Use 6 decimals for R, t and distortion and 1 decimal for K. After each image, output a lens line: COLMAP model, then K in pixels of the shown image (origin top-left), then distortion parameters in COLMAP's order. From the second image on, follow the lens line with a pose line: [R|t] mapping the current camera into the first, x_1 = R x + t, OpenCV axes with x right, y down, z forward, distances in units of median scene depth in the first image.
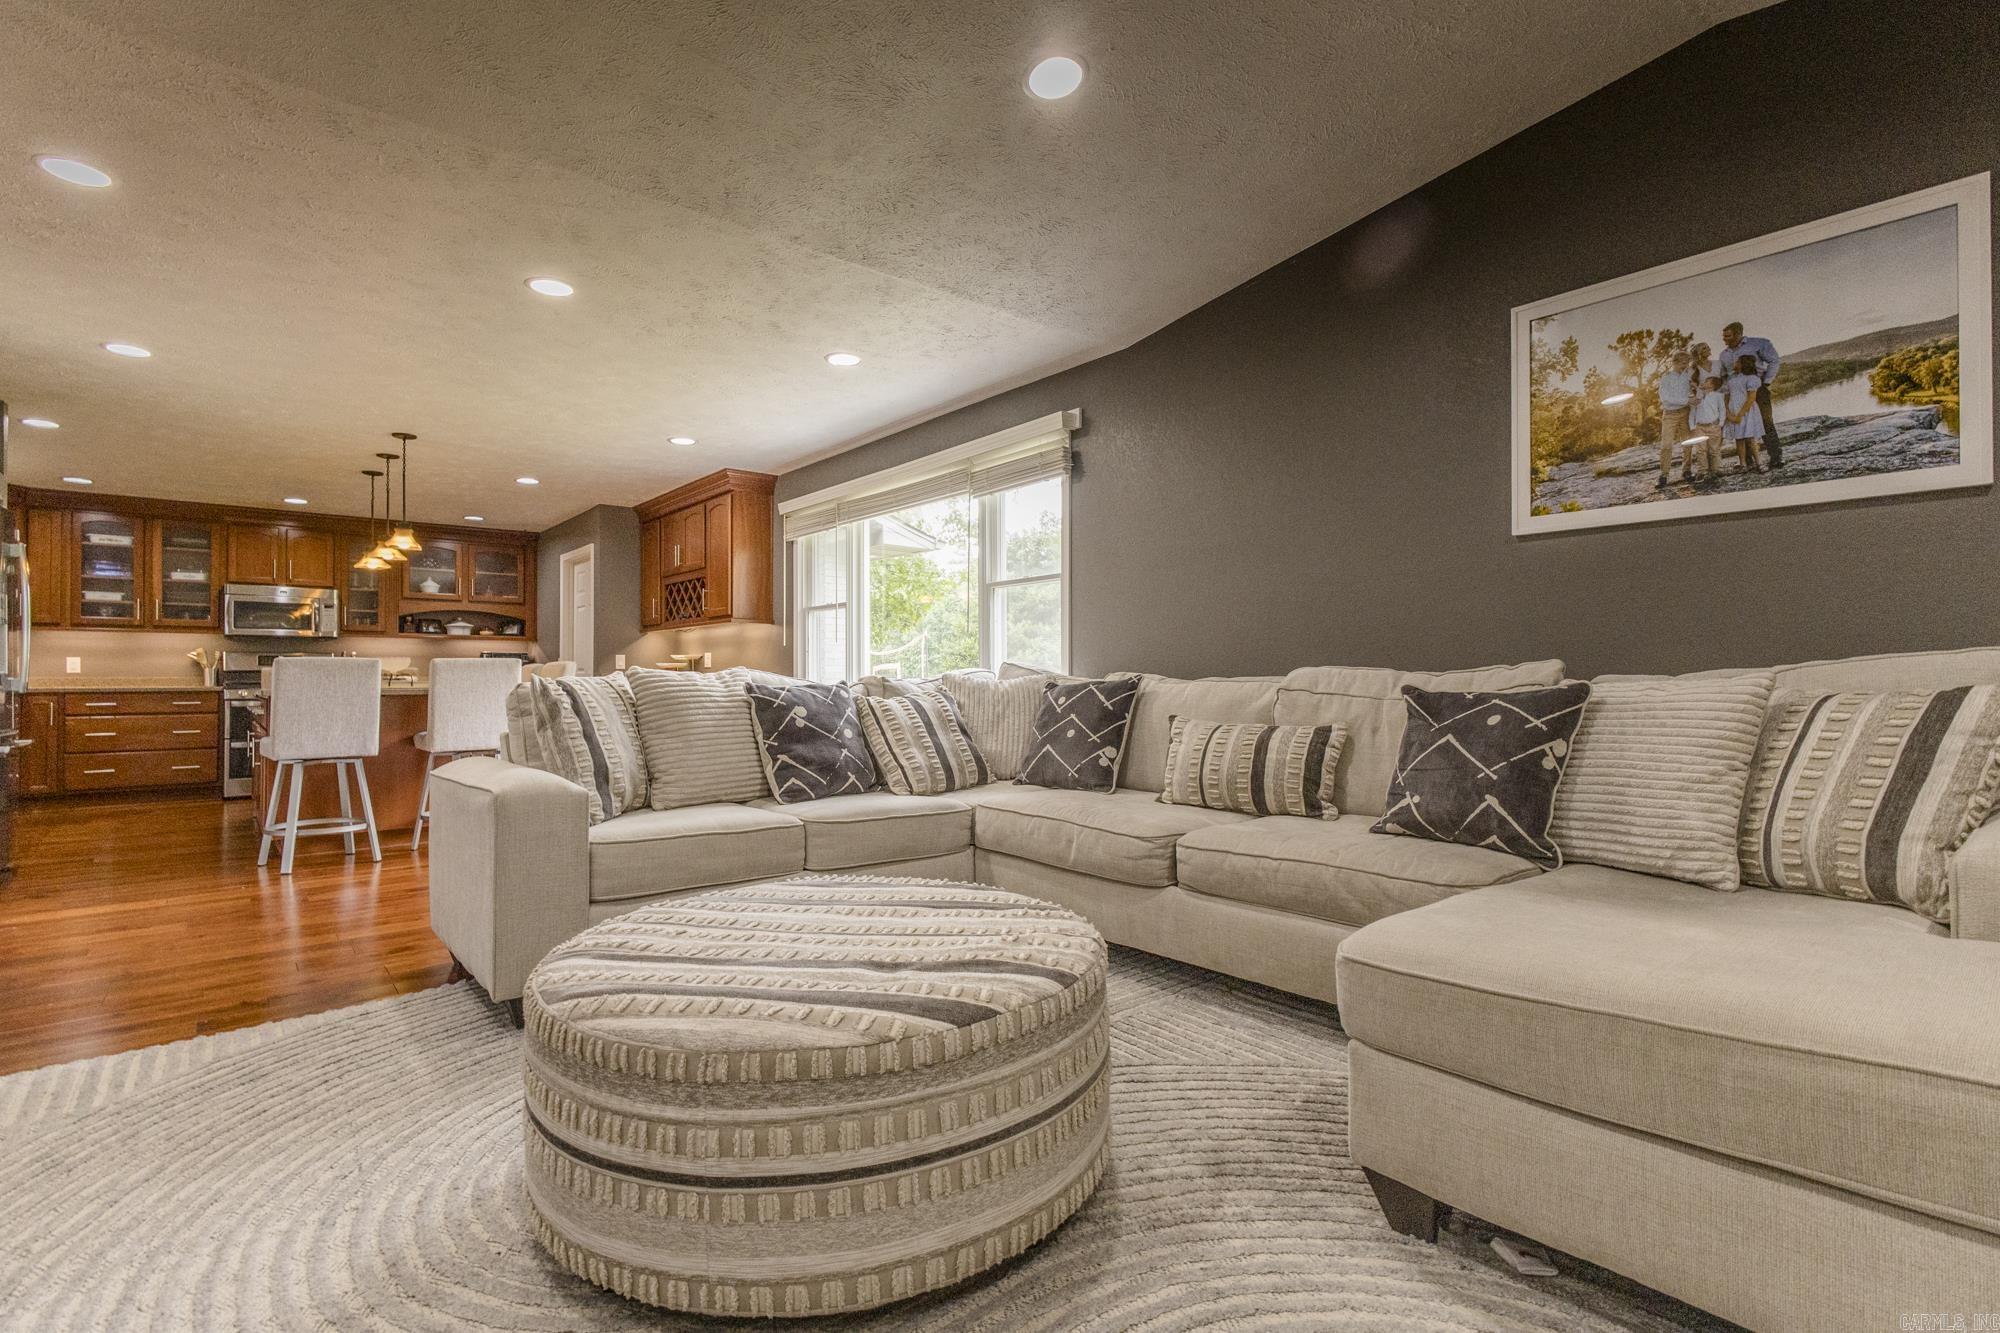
lens RADIAL K [[927.1, 0, 999.9], [0, 927.1, 665.1], [0, 0, 1]] dist [0.007186, 0.001869]
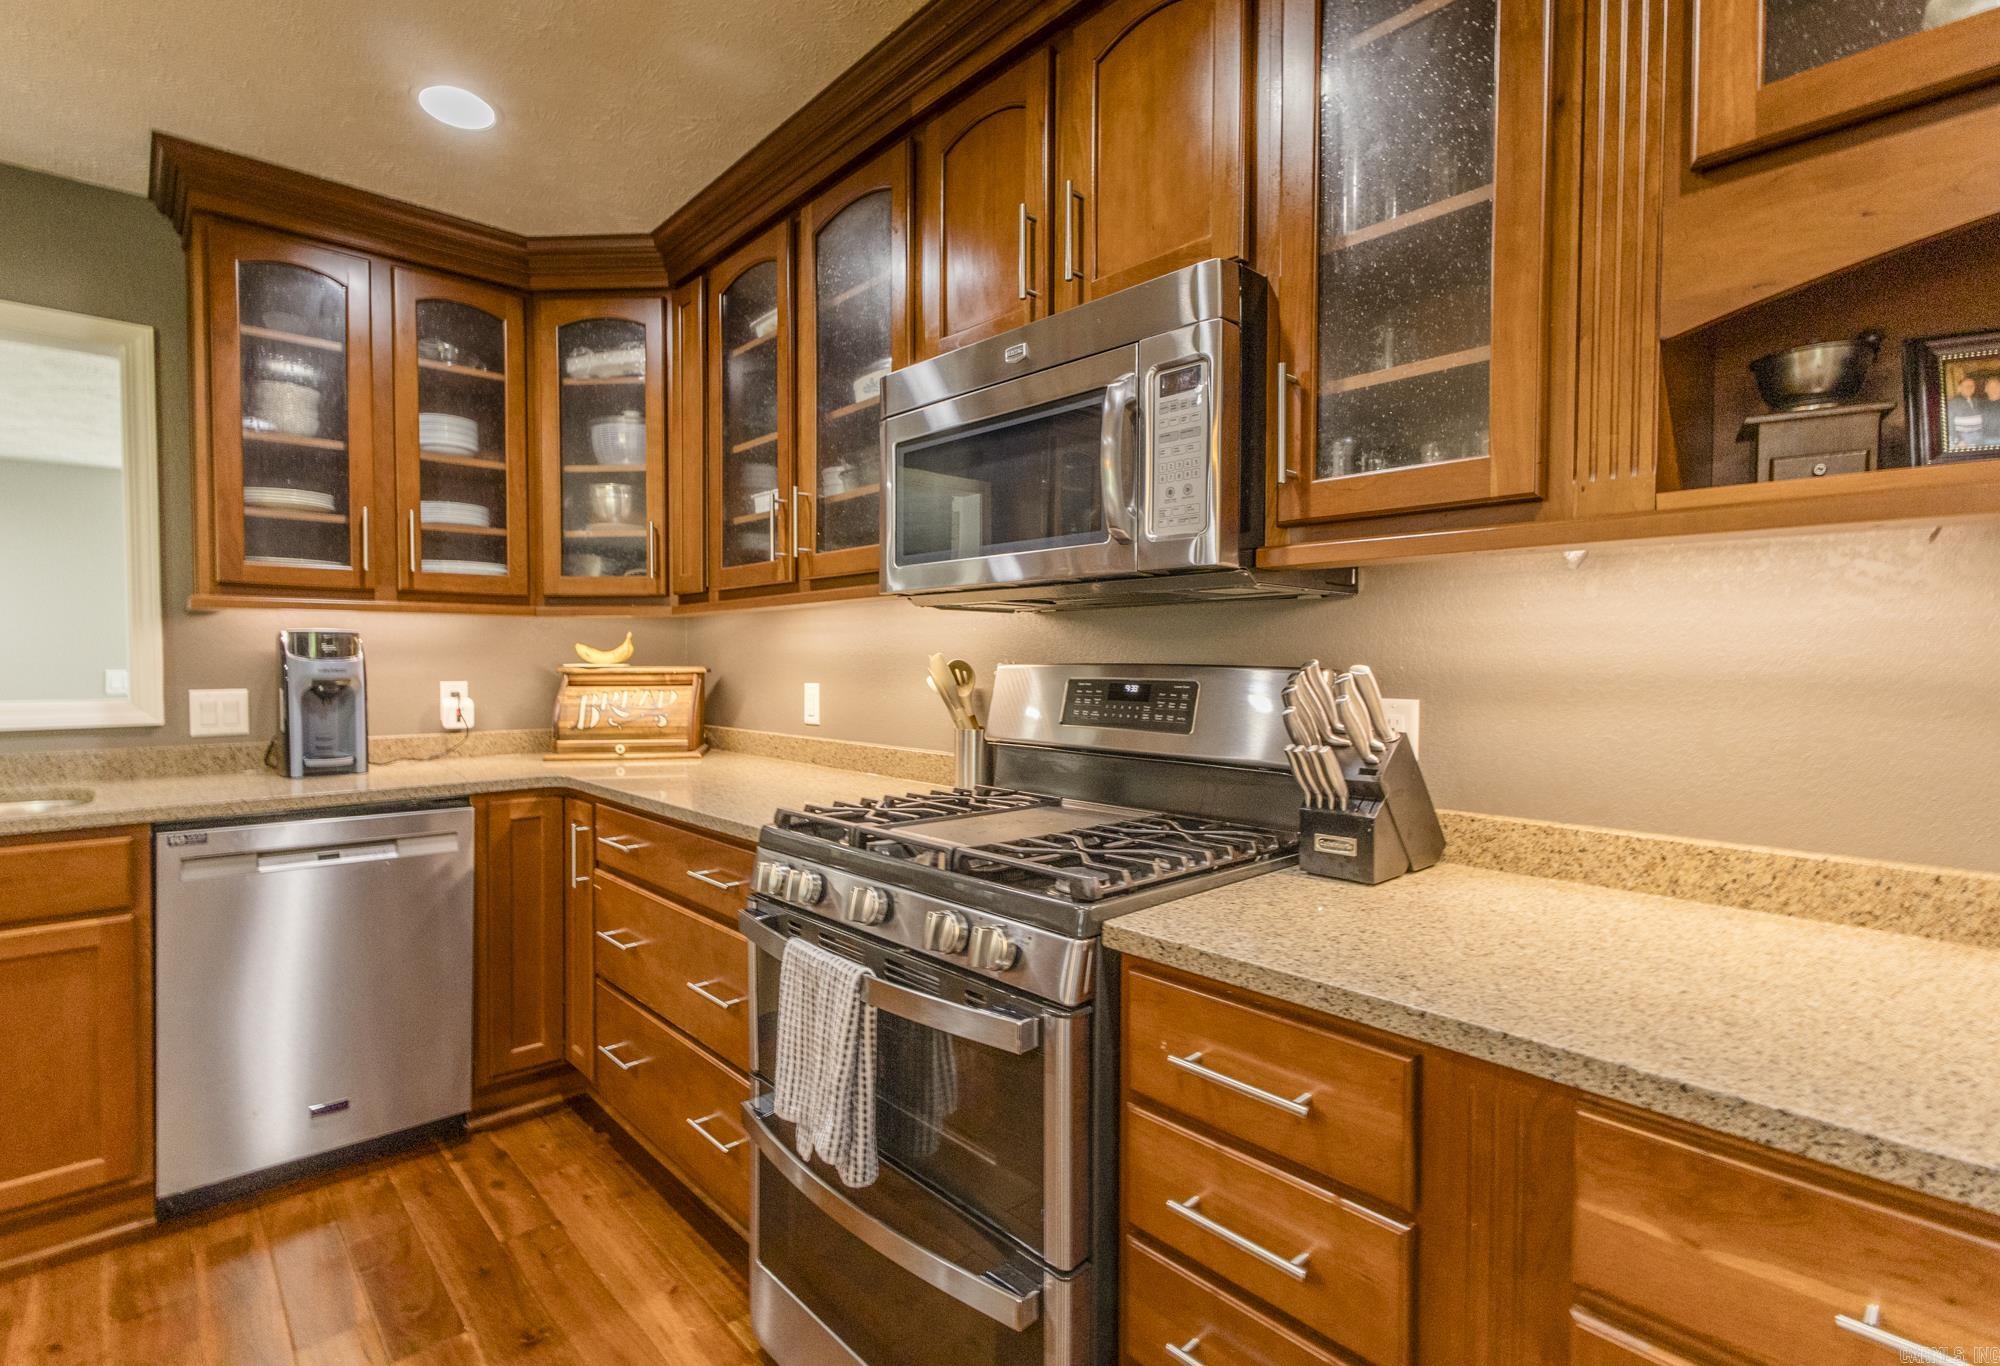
lens RADIAL K [[943.2, 0, 969.2], [0, 943.2, 675.1], [0, 0, 1]] dist [0.010304, 0.000956]
pose [[0.033015, 0.019055, -0.999273, -1.342736], [0.012527, 0.999732, 0.019477, -0.038007], [0.999376, -0.013161, 0.032768, 2.300193]]
